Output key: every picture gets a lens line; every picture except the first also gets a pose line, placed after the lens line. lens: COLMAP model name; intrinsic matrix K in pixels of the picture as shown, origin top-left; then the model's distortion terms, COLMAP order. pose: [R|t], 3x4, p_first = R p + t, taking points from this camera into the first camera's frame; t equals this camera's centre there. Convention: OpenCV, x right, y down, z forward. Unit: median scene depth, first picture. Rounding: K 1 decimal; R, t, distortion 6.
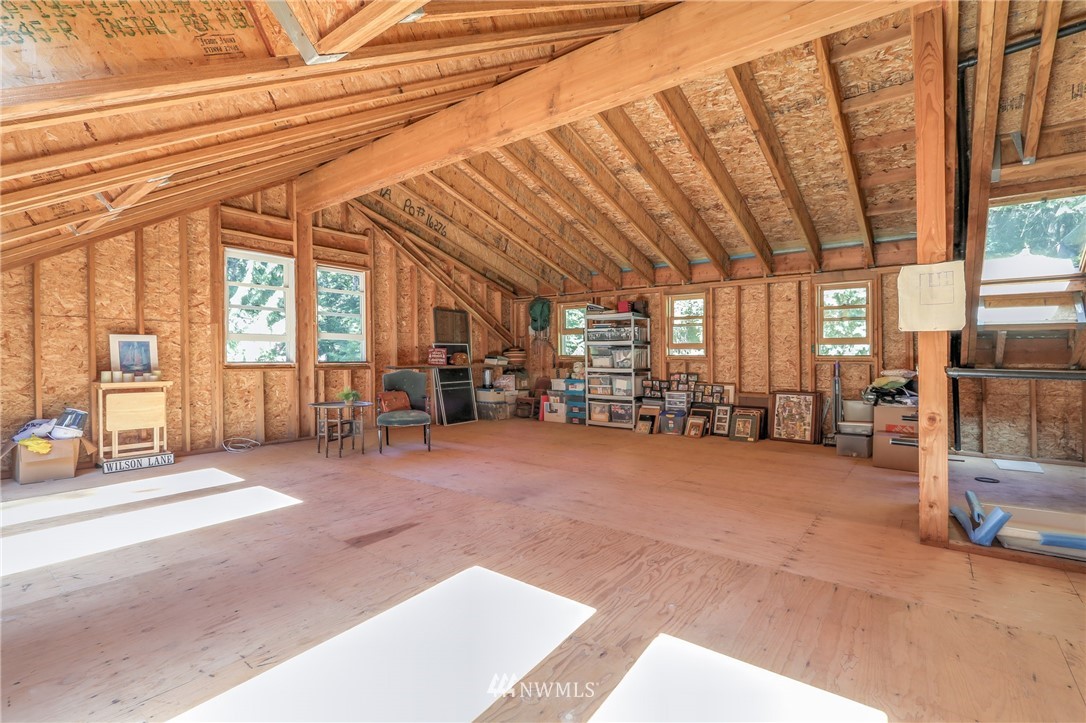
lens RADIAL K [[500.9, 0, 542.5], [0, 500.9, 363.1], [0, 0, 1]] dist [-0.013327, 0.000768]
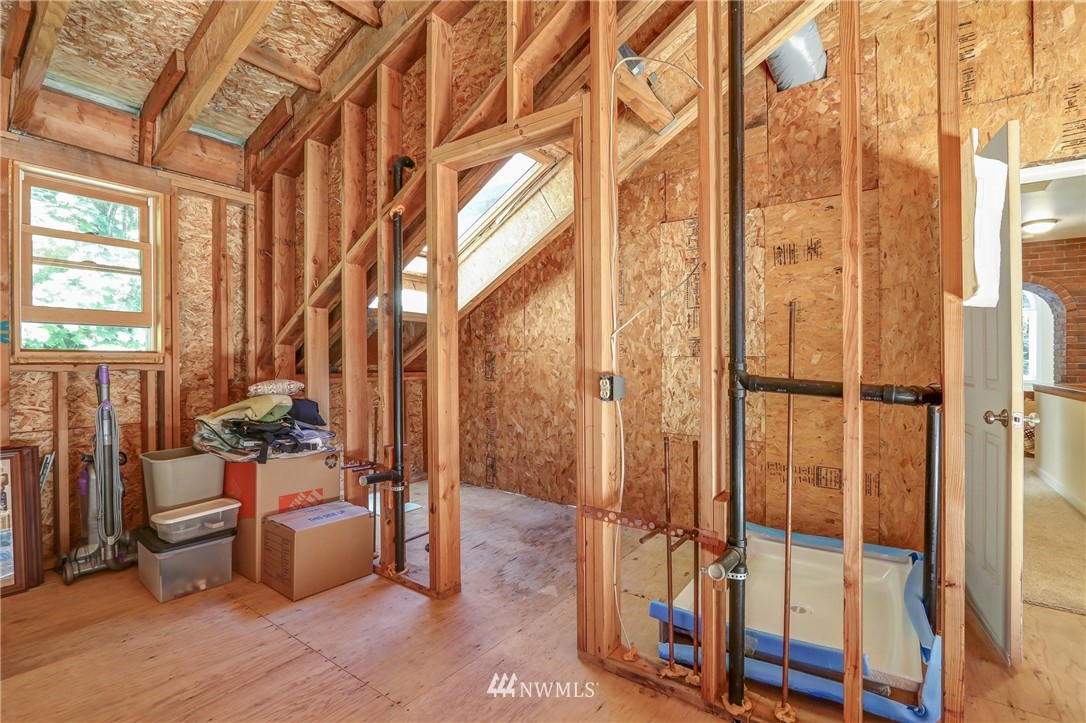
lens RADIAL K [[500.9, 0, 545.8], [0, 500.9, 362.2], [0, 0, 1]] dist [-0.013327, 0.000768]
pose [[-0.022969, -0.010665, 0.999679, 0.151186], [0.004171, 0.999933, 0.010764, -0.007832], [-0.999727, 0.004417, -0.022923, 0.554263]]
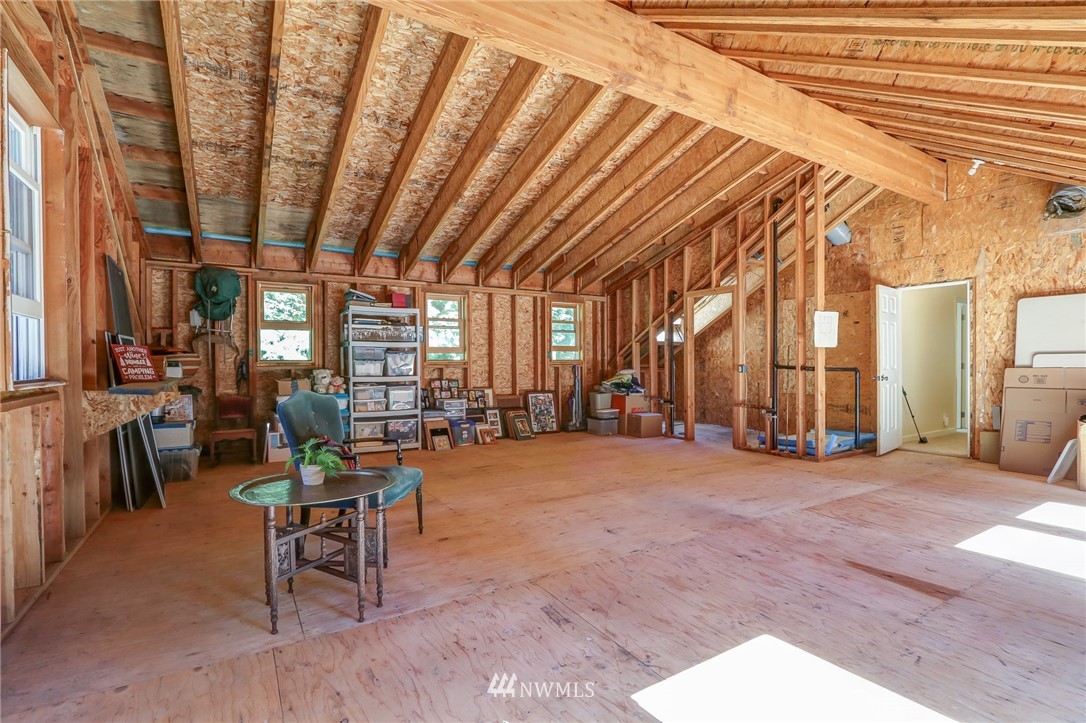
lens RADIAL K [[500.9, 0, 545.8], [0, 500.9, 382.3], [0, 0, 1]] dist [-0.013327, 0.000768]
pose [[0.364243, -0.042437, 0.930337, -0.543357], [0.015297, 0.999099, 0.039584, -0.008838], [-0.931178, -0.000186, 0.364564, 0.517559]]
